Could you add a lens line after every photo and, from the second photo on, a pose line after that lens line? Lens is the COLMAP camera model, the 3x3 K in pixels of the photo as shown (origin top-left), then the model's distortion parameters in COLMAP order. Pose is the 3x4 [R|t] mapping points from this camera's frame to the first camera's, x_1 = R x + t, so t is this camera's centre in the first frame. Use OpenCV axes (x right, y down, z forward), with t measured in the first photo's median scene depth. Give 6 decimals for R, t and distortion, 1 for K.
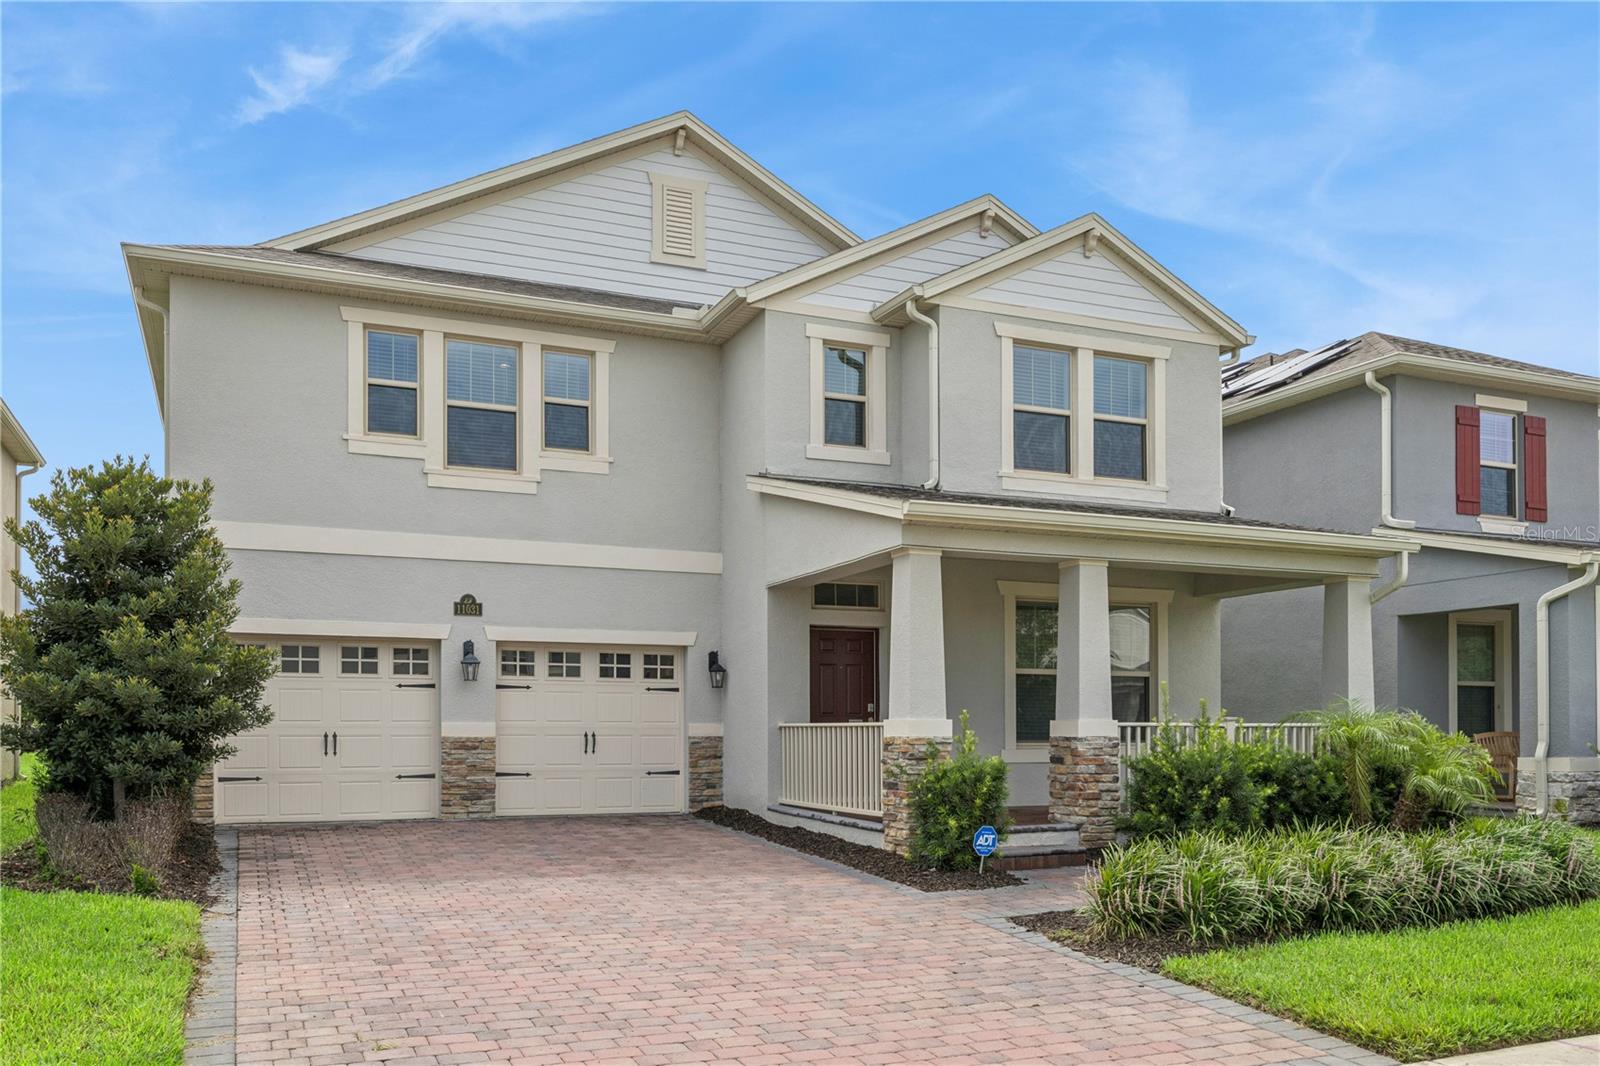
lens RADIAL K [[1287.1, 0, 794.8], [0, 1287.1, 537.7], [0, 0, 1]] dist [-0.010376, 0.011672]
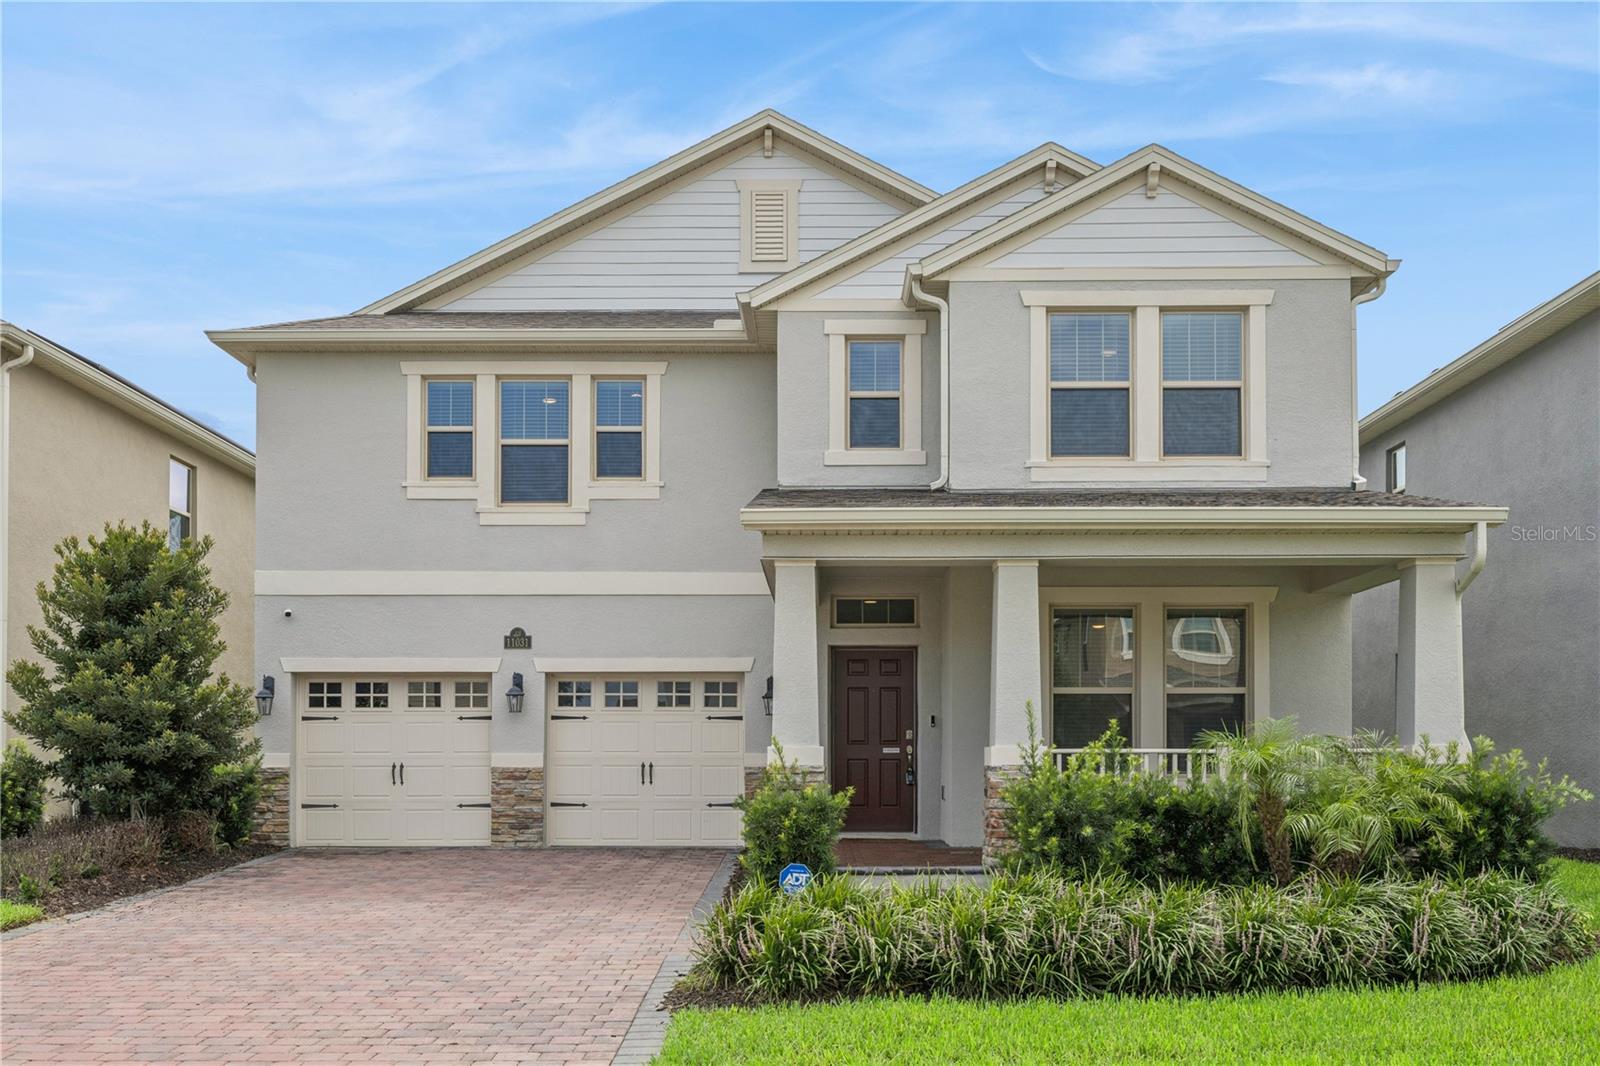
lens RADIAL K [[1406.1, 0, 830.6], [0, 1406.1, 542.4], [0, 0, 1]] dist [-0.012086, 0.007659]
pose [[0.914069, -0.065136, -0.400294, 0.409468], [0.061697, 0.997864, -0.021488, 0.015081], [0.400839, -0.005056, 0.916135, 0.074584]]
